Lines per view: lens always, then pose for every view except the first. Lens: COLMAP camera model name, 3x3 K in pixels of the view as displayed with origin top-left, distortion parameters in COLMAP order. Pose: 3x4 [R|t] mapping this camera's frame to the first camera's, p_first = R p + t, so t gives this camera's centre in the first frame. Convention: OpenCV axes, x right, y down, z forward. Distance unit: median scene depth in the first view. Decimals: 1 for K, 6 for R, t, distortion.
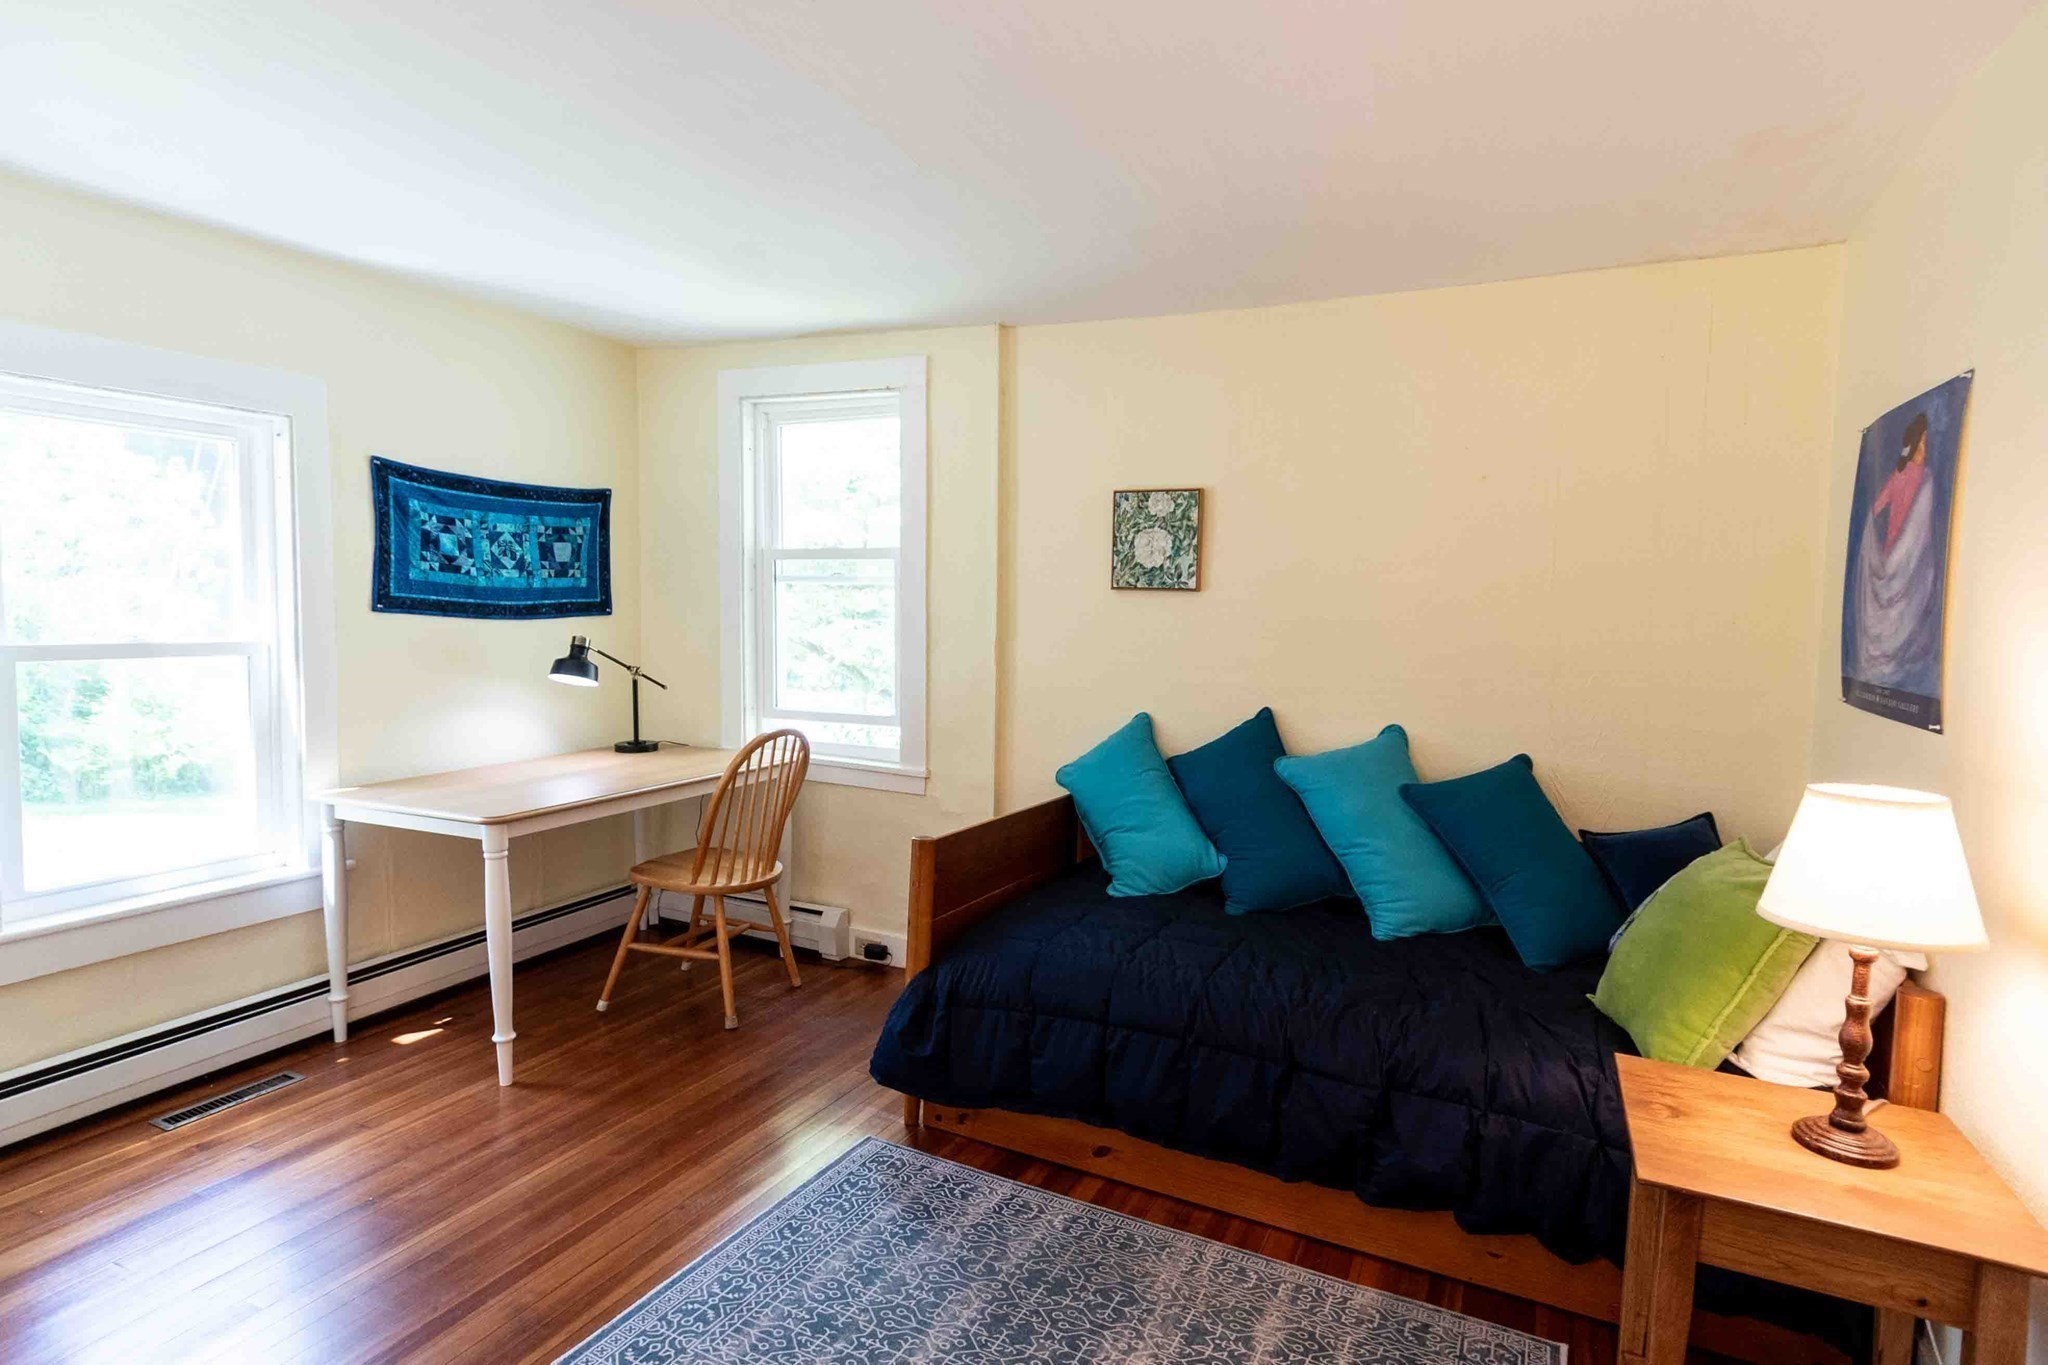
lens RADIAL K [[1072.2, 0, 1030.9], [0, 1072.2, 675.2], [0, 0, 1]] dist [0.017111, -0.014159]
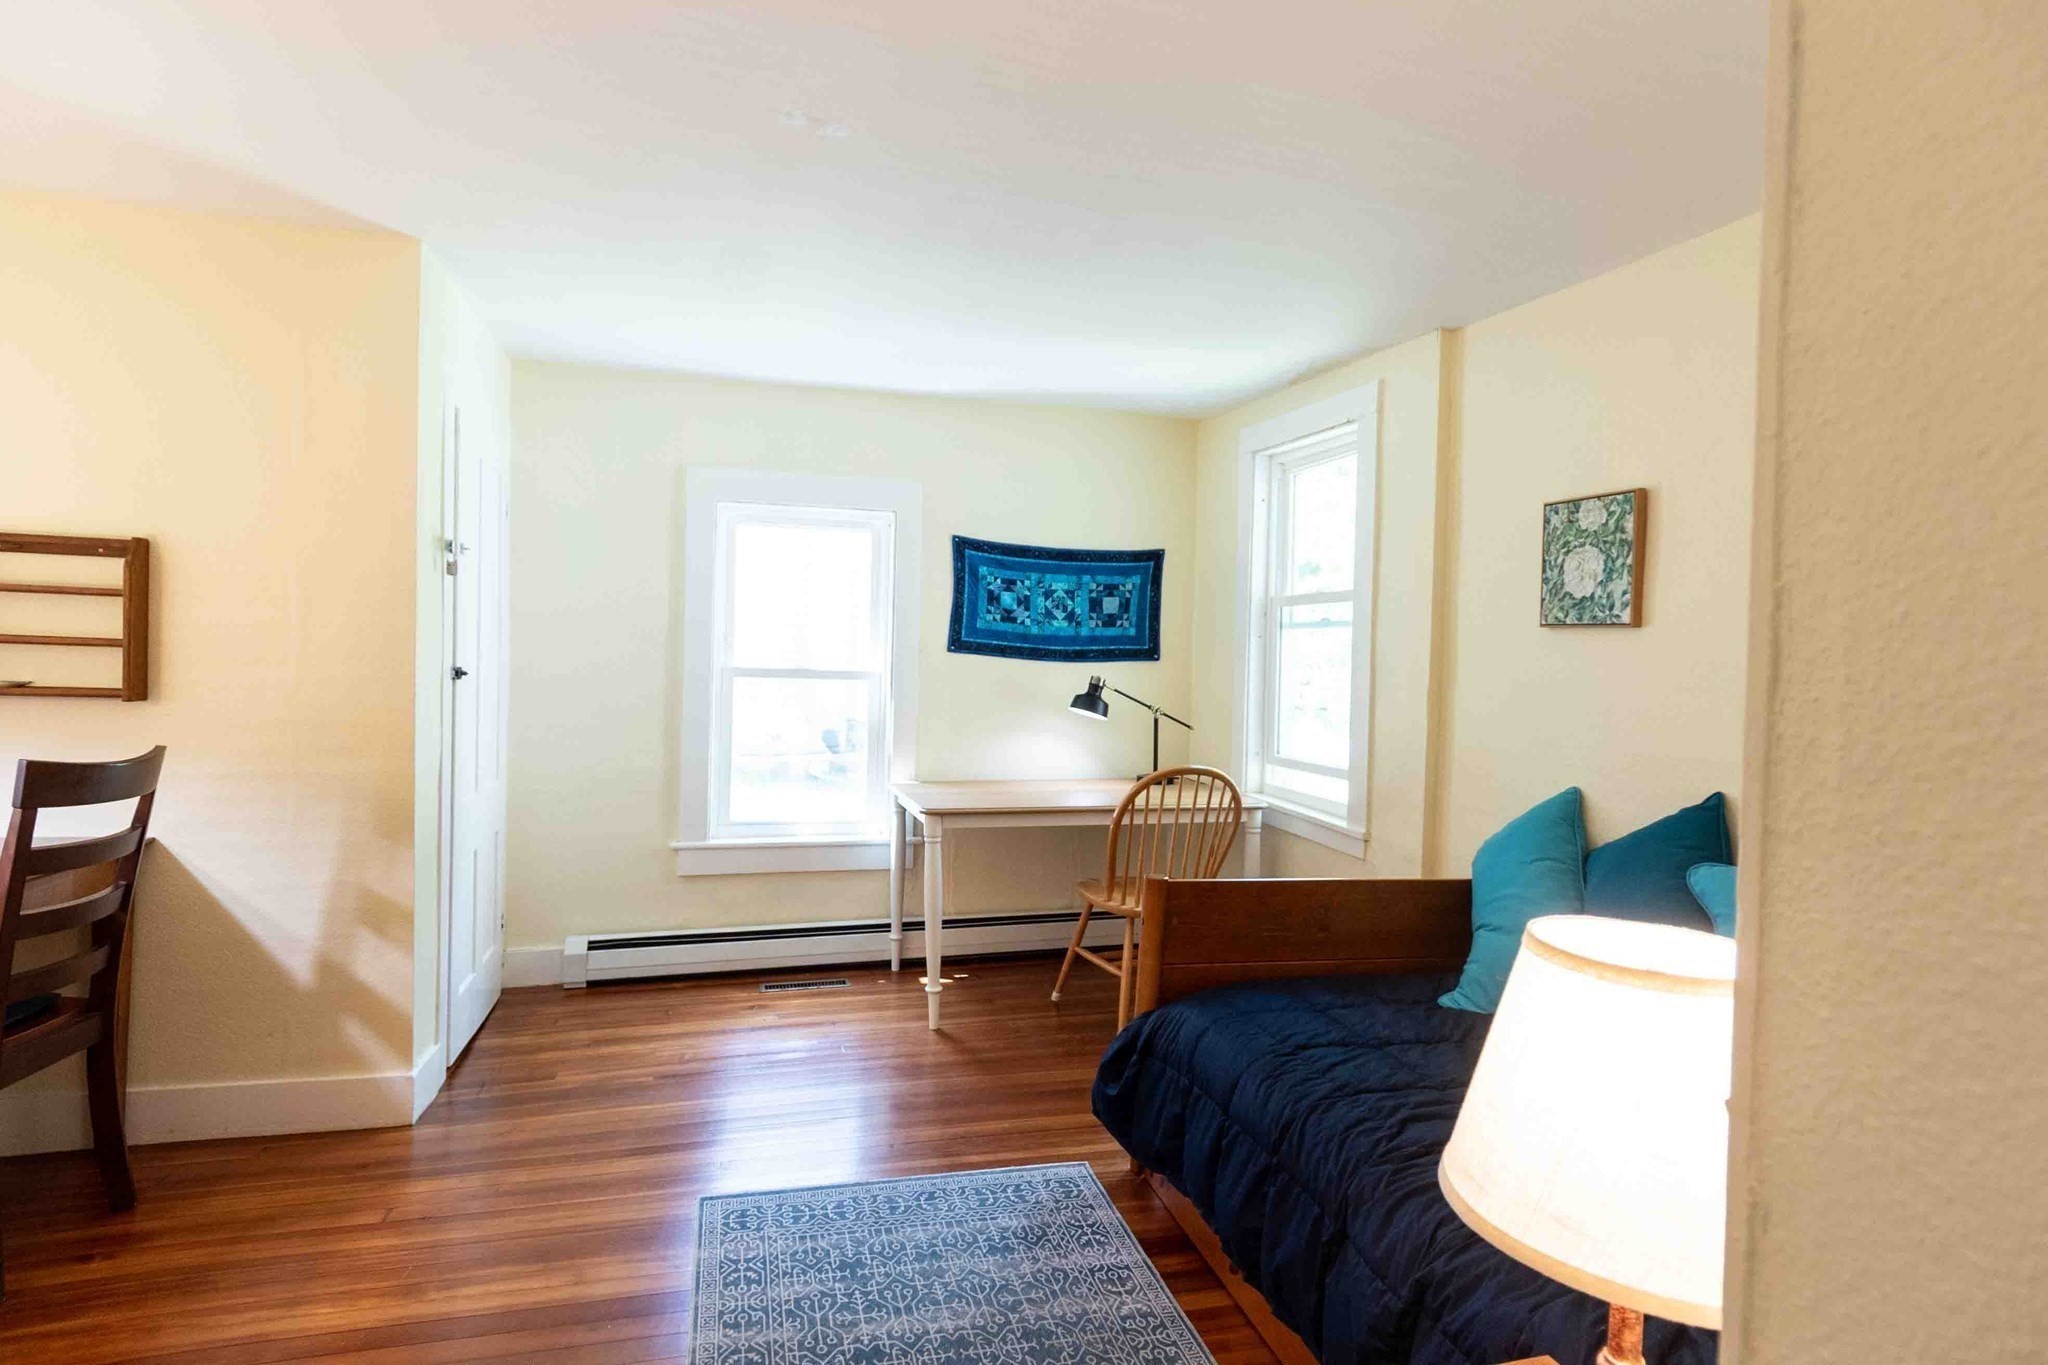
lens RADIAL K [[1072.2, 0, 1030.9], [0, 1072.2, 675.2], [0, 0, 1]] dist [0.017111, -0.014159]
pose [[0.663651, 0.017692, -0.747833, 0.428441], [-0.067640, 0.997044, -0.036438, 0.010002], [0.744978, 0.074765, 0.662886, 0.198466]]
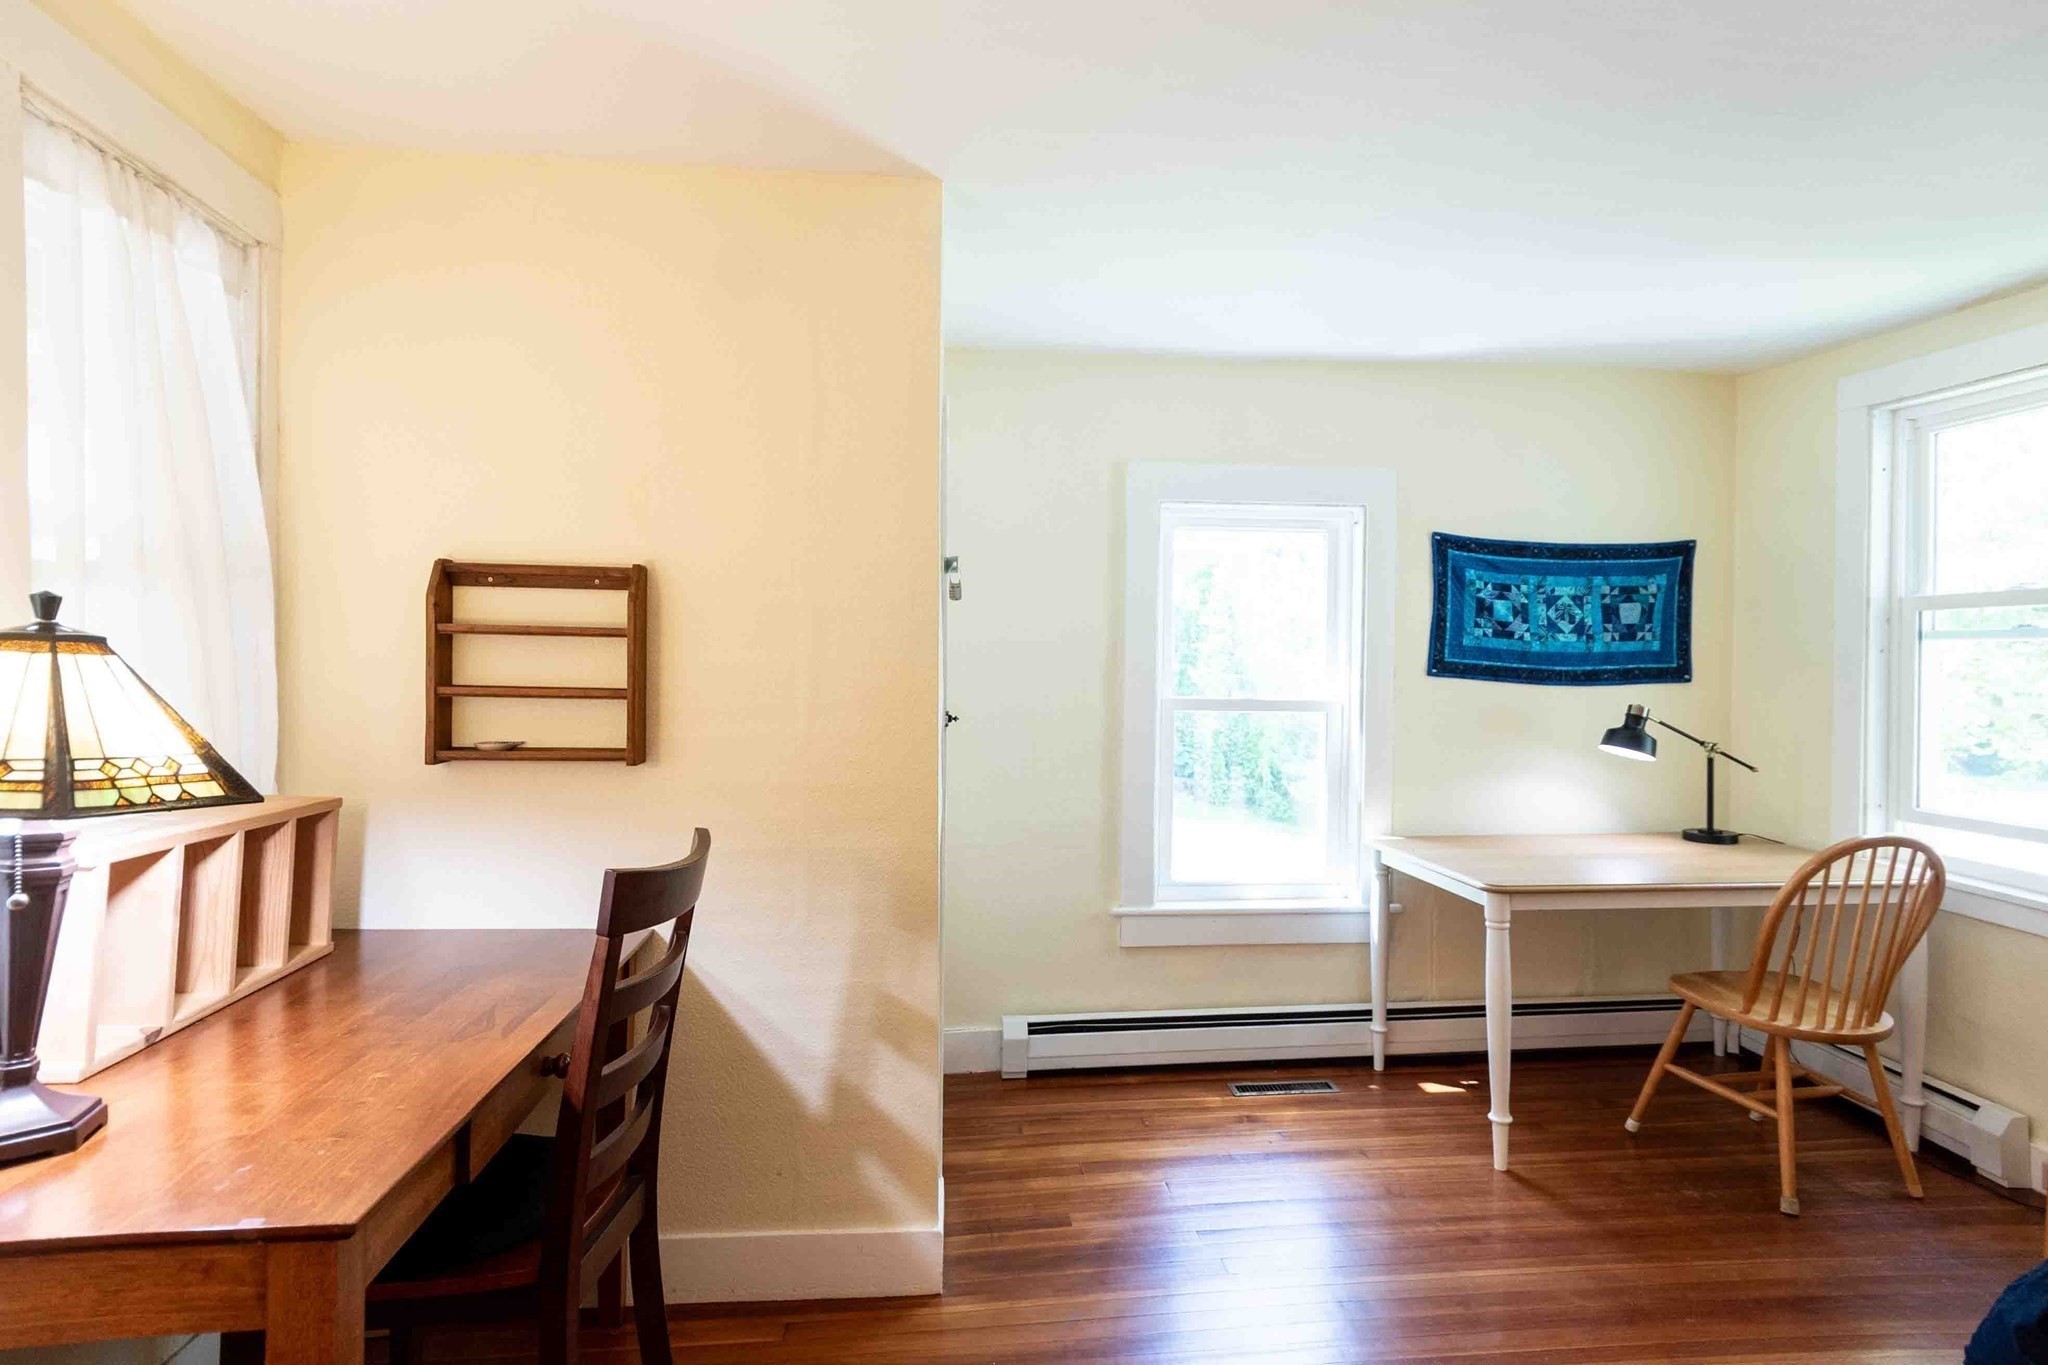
lens RADIAL K [[1072.2, 0, 1030.9], [0, 1072.2, 675.2], [0, 0, 1]] dist [0.017111, -0.014159]
pose [[0.525616, 0.003770, -0.850714, 0.090135], [-0.059551, 0.997700, -0.032373, -0.001527], [0.848635, 0.067677, 0.524632, 0.097415]]
